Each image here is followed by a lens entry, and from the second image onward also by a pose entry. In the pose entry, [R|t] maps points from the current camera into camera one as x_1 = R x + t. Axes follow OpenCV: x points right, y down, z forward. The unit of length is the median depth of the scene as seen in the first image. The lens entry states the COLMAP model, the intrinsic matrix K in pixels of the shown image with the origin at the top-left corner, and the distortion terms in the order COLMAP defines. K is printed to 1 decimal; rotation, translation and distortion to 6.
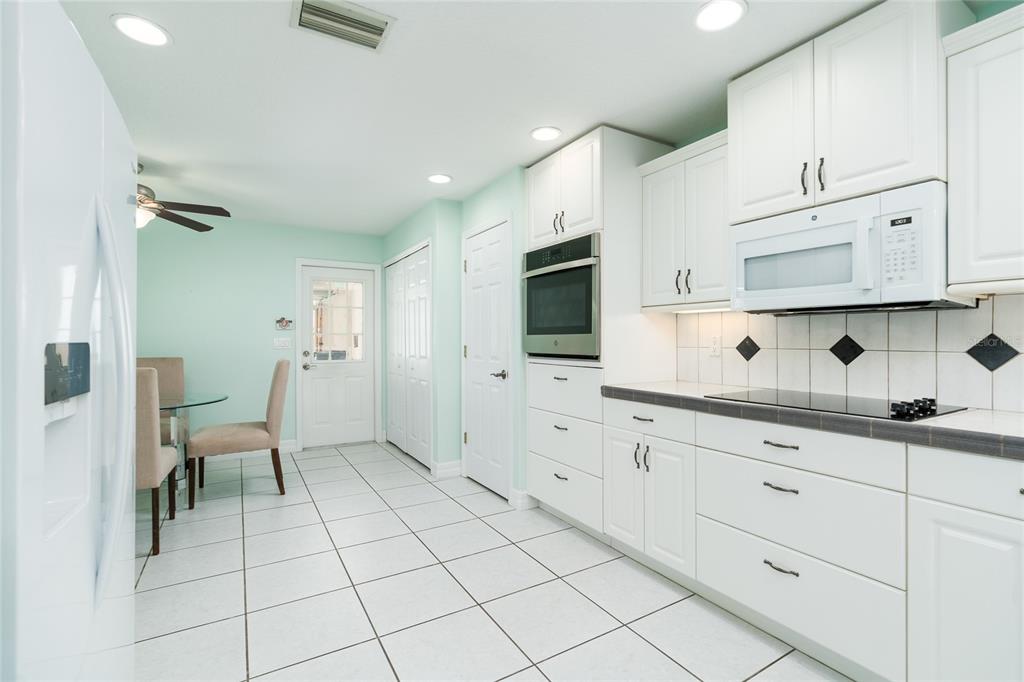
lens RADIAL K [[467.3, 0, 505.2], [0, 467.3, 338.7], [0, 0, 1]] dist [-0.001405, -0.000216]
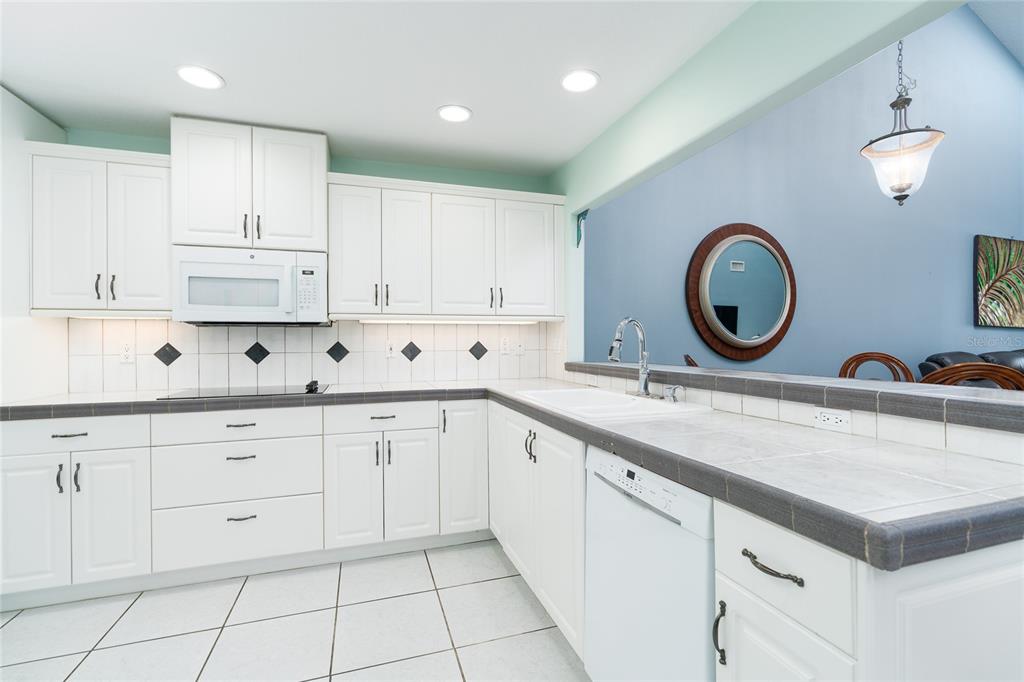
lens RADIAL K [[457.8, 0, 516.4], [0, 457.8, 341.8], [0, 0, 1]] dist [-0.002683, -0.000338]
pose [[0.206839, 0.002608, 0.978371, -0.420761], [0.006732, 0.999969, -0.004088, 0.001185], [-0.978352, 0.007432, 0.206815, -0.027965]]
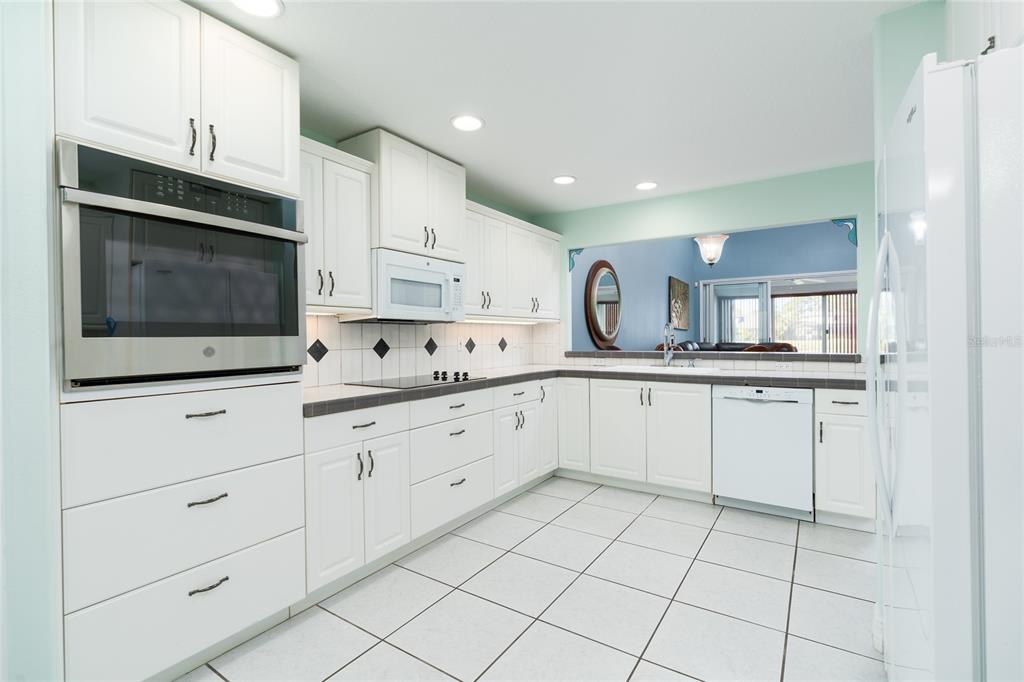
lens RADIAL K [[461.1, 0, 512.0], [0, 461.1, 341.0], [0, 0, 1]] dist [-0.002517, -0.000388]
pose [[-0.439027, -0.000490, 0.898474, -0.746718], [0.012578, 0.999899, 0.006692, -0.003712], [-0.898386, 0.014239, -0.438976, 1.236706]]
